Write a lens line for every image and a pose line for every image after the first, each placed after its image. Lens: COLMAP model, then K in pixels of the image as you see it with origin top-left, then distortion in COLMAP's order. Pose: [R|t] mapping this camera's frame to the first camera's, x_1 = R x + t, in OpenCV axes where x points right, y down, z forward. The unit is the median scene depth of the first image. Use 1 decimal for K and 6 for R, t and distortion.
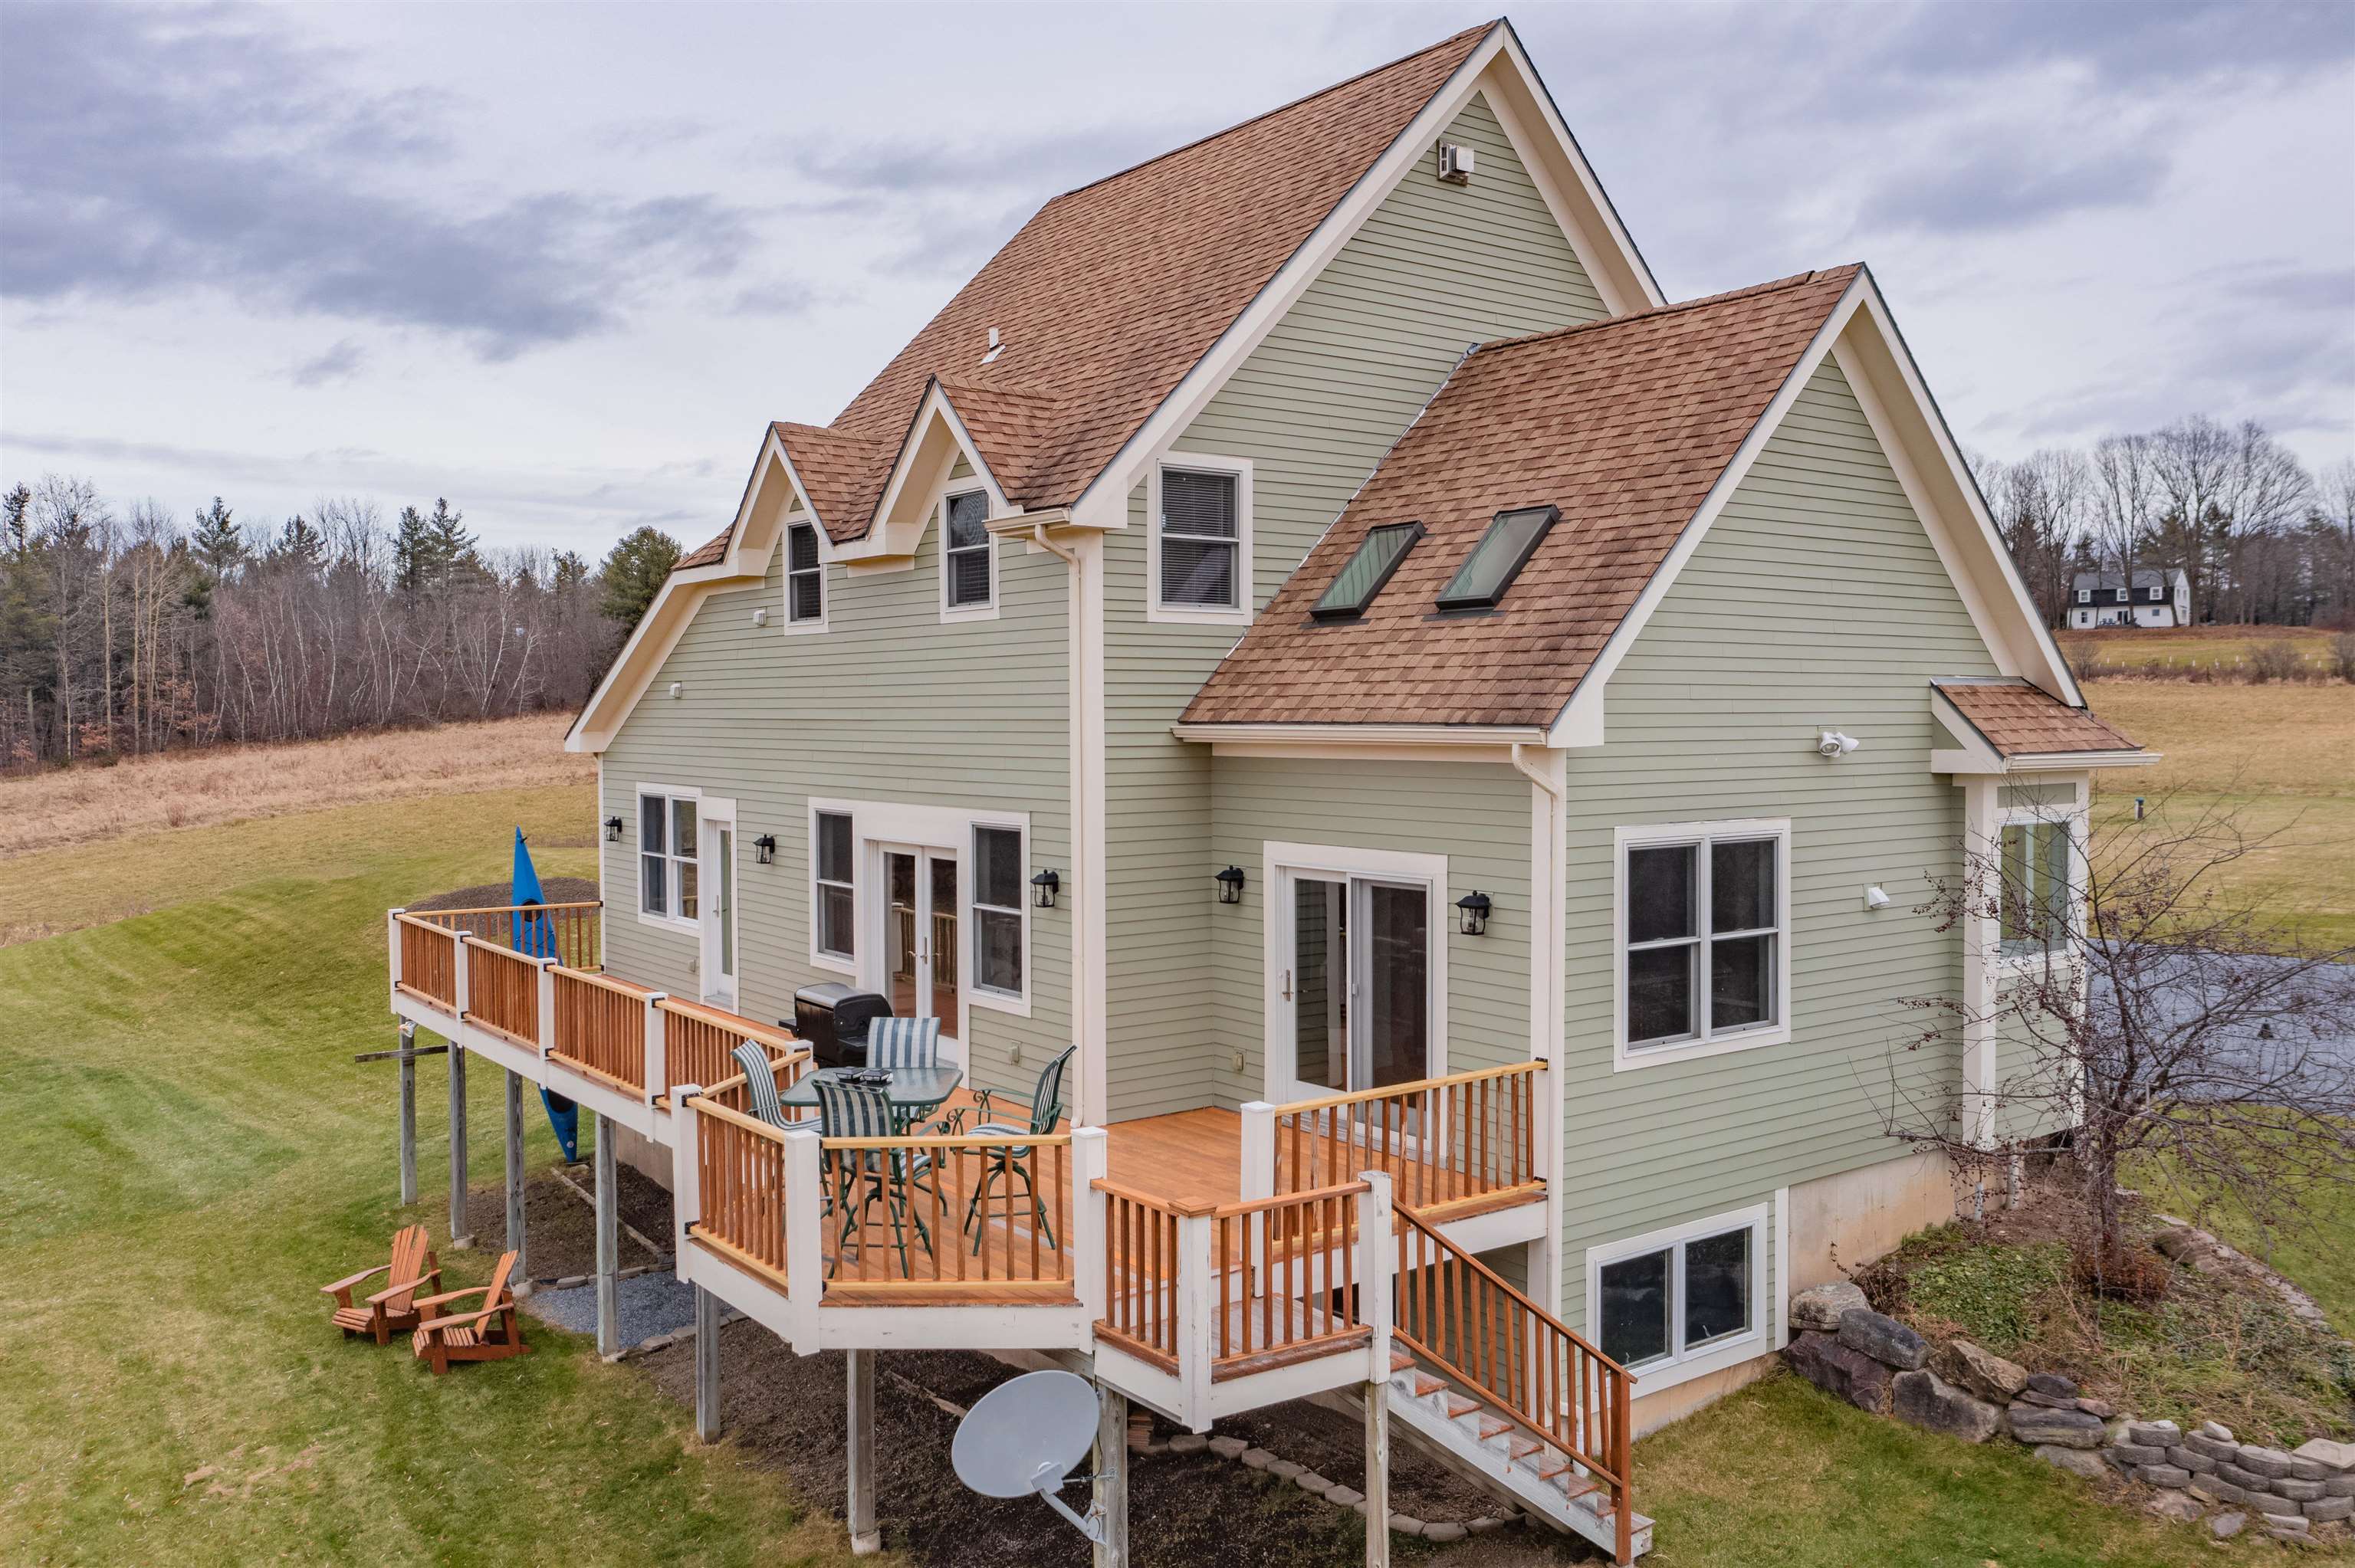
lens RADIAL K [[1881.9, 0, 1177.5], [0, 1881.9, 784.0], [0, 0, 1]] dist [-0.019499, 0.011766]
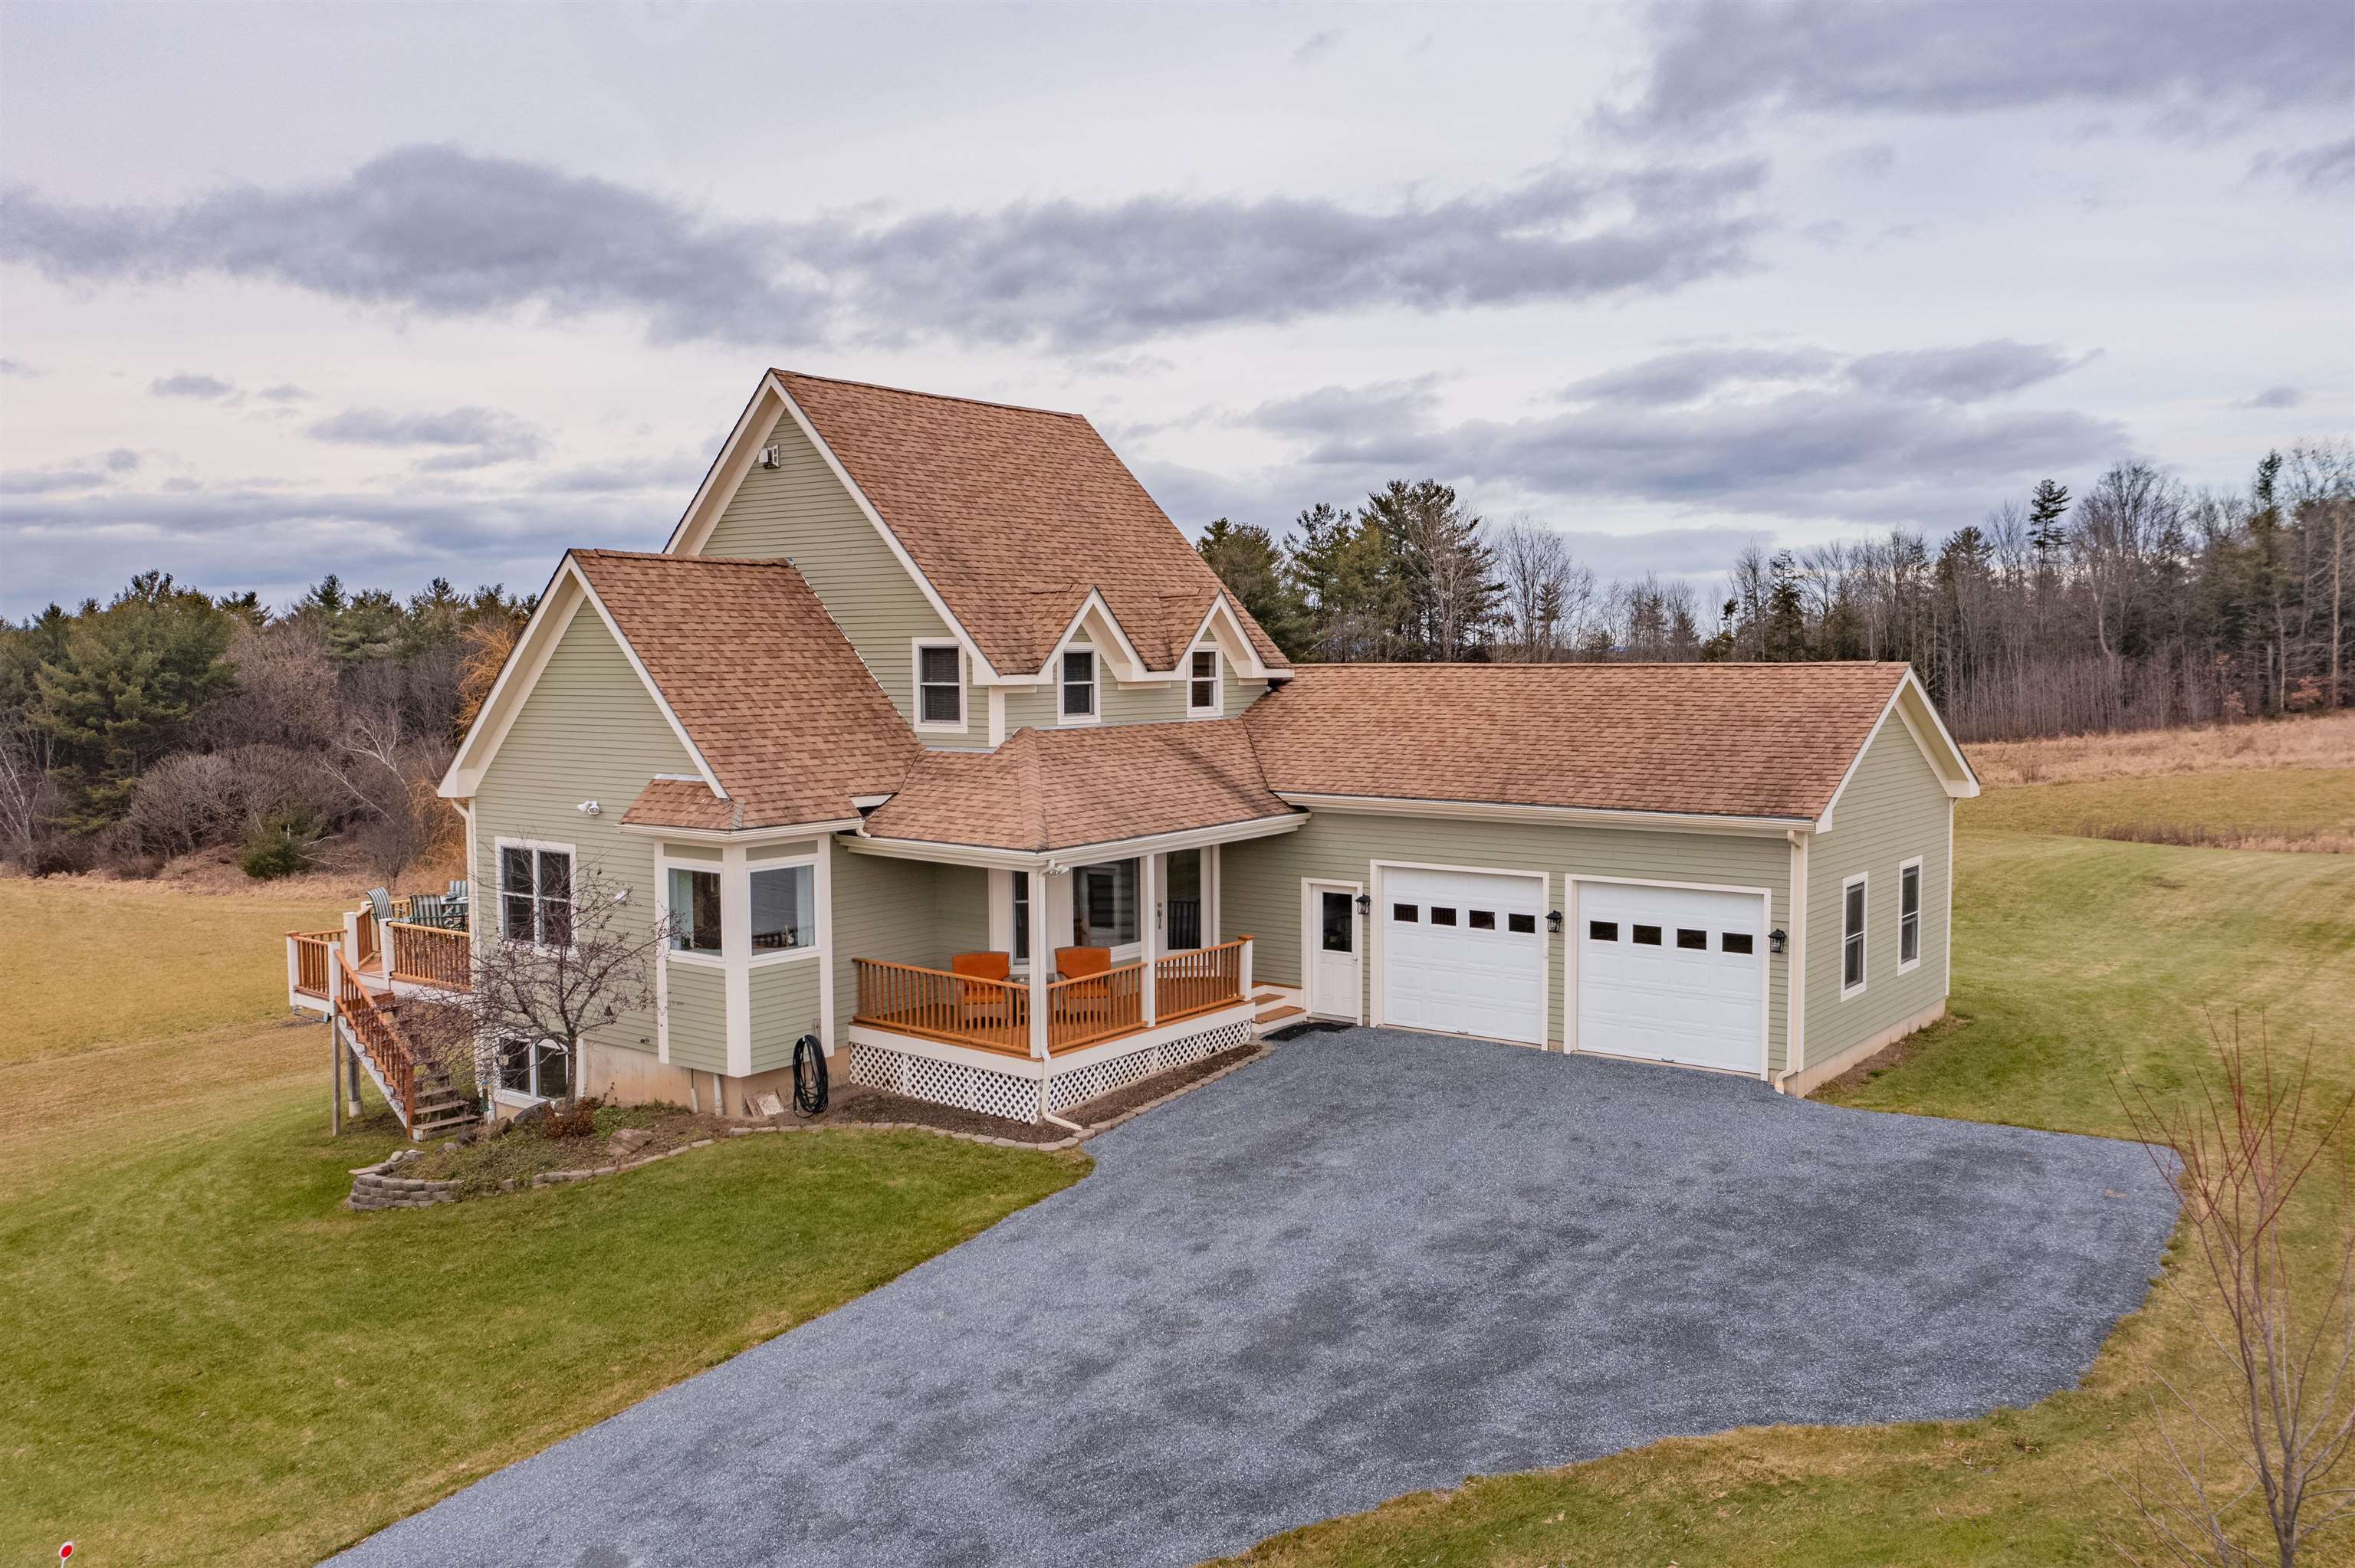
lens RADIAL K [[1881.9, 0, 1177.5], [0, 1881.9, 784.0], [0, 0, 1]] dist [-0.019499, 0.011766]
pose [[0.281186, 0.067235, -0.957295, 1.770404], [-0.030064, 0.997670, 0.061240, -0.136281], [0.959182, 0.011560, 0.282552, 0.799059]]
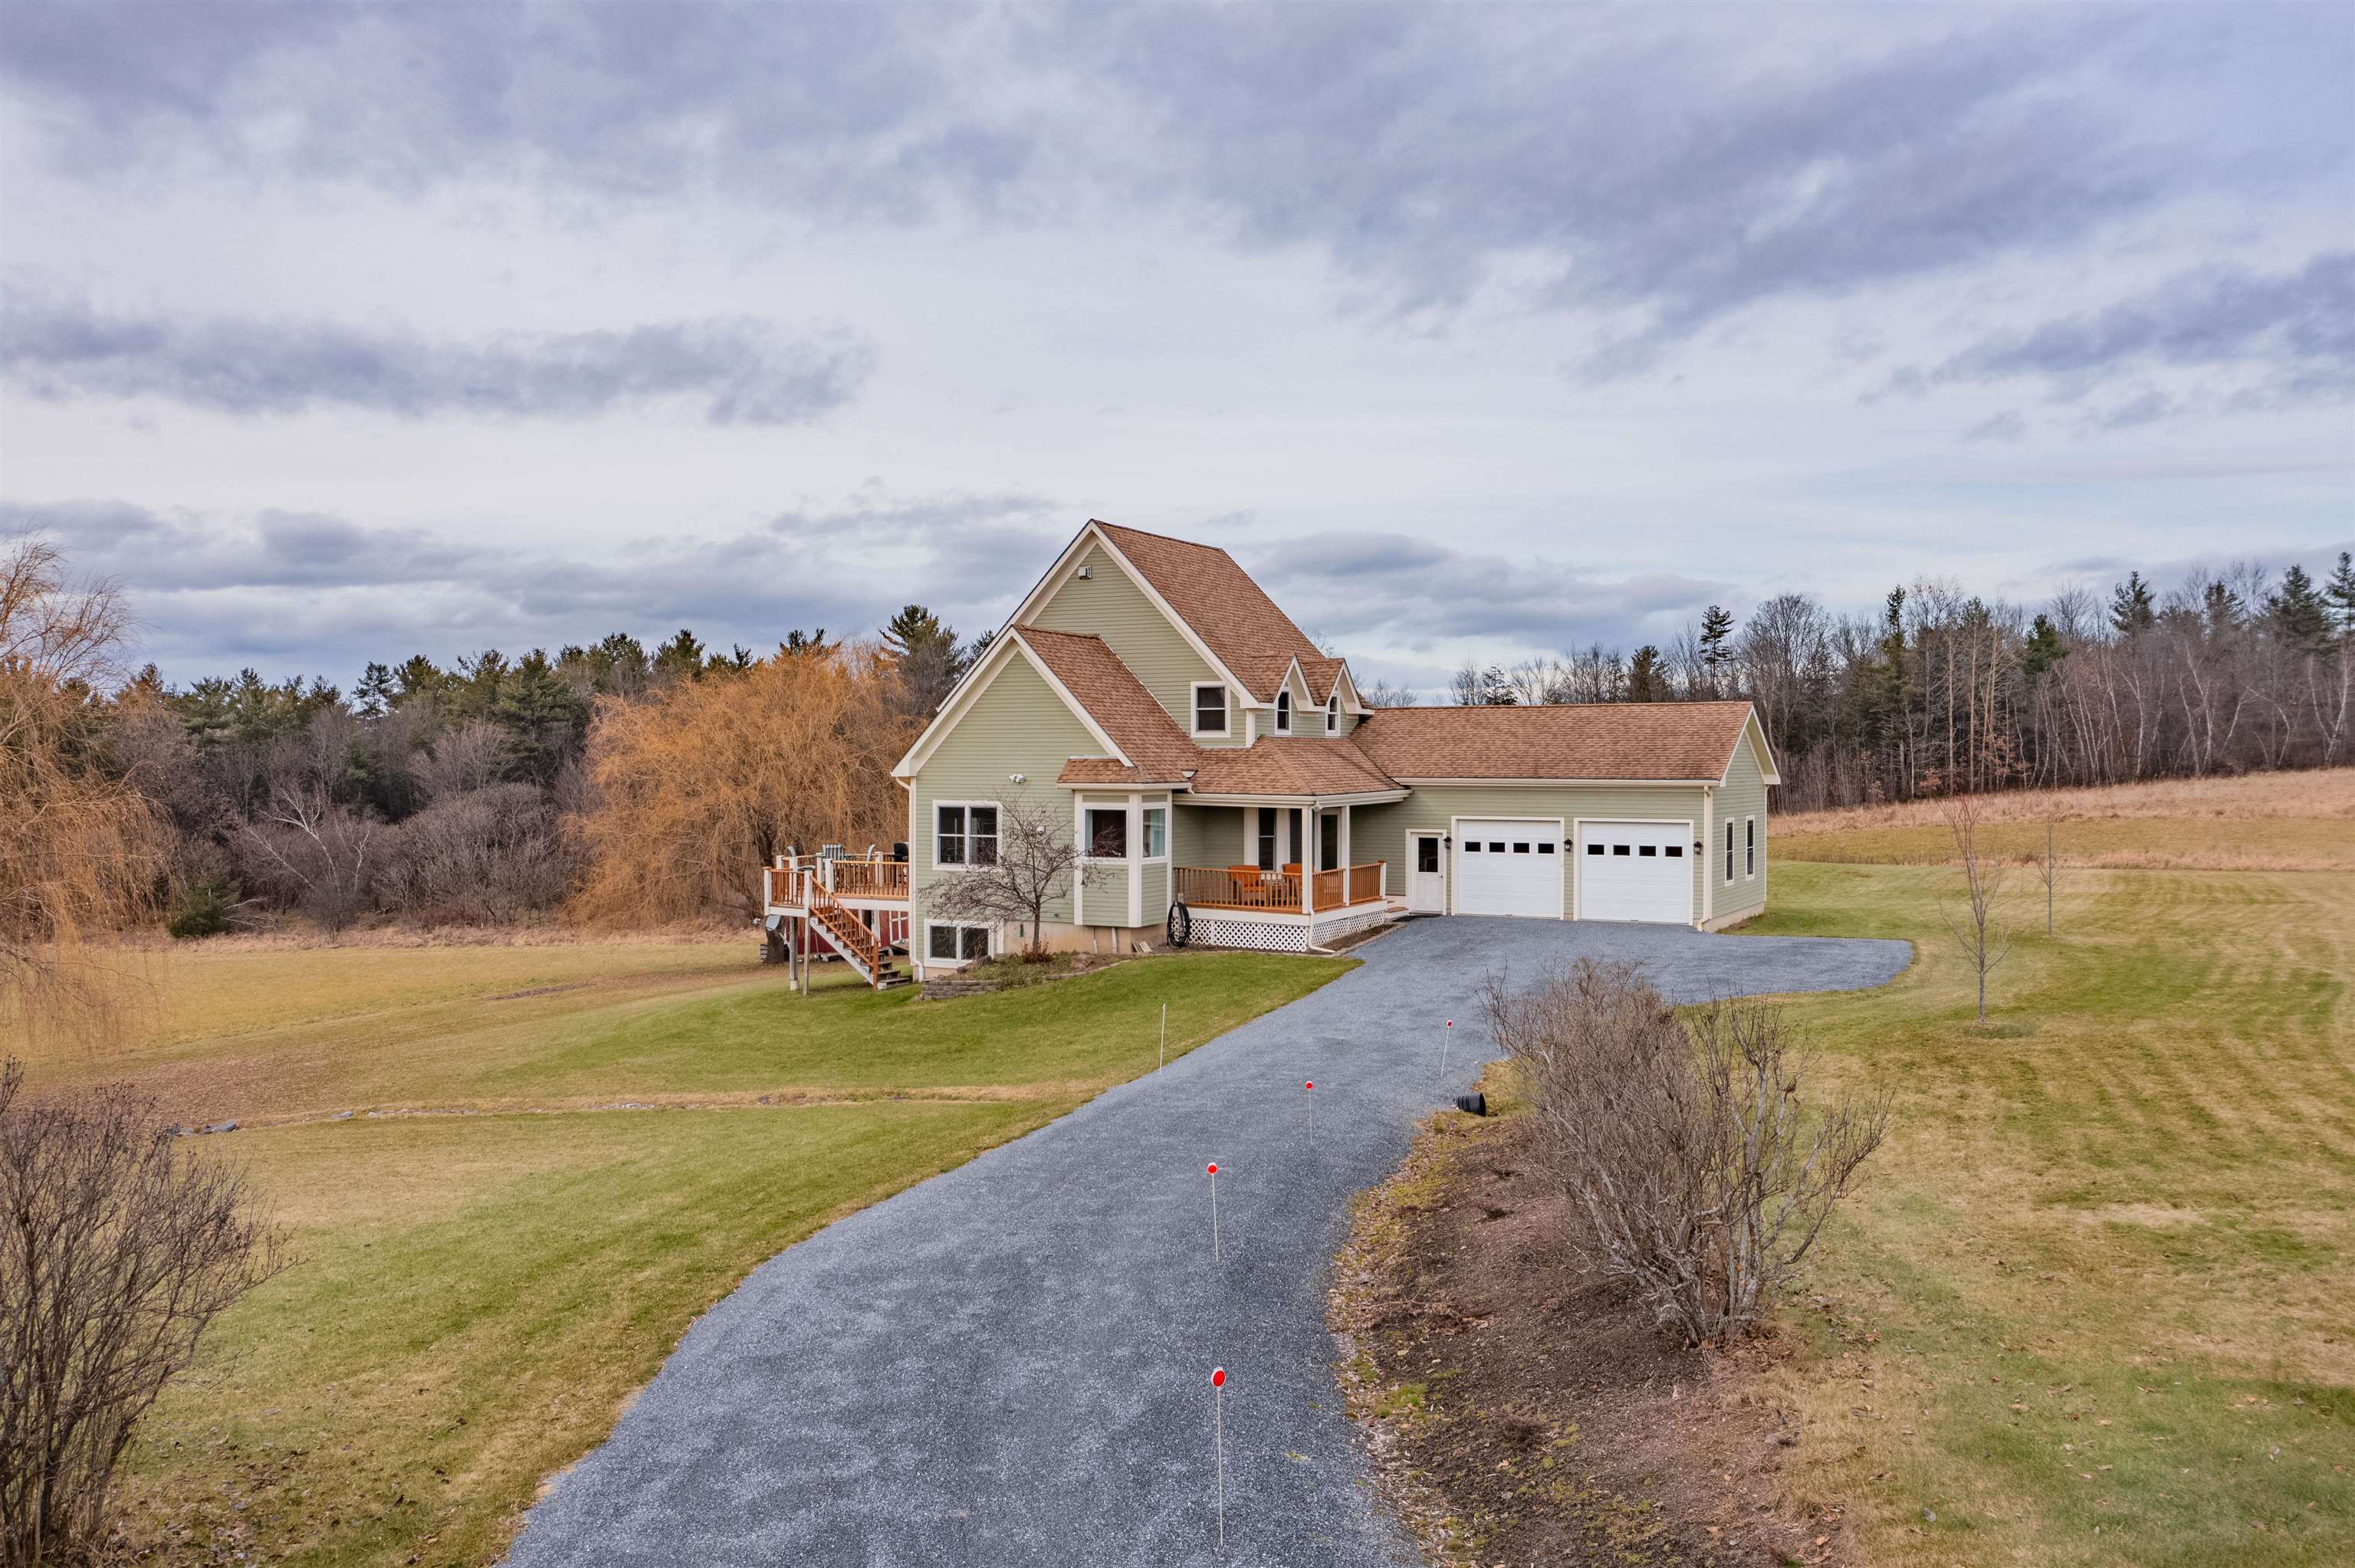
lens RADIAL K [[1881.9, 0, 1177.5], [0, 1881.9, 784.0], [0, 0, 1]] dist [-0.019499, 0.011766]
pose [[0.435201, 0.012709, -0.900244, 2.527701], [-0.035201, 0.999376, -0.002908, -0.009760], [0.899645, 0.032955, 0.435377, -0.088728]]
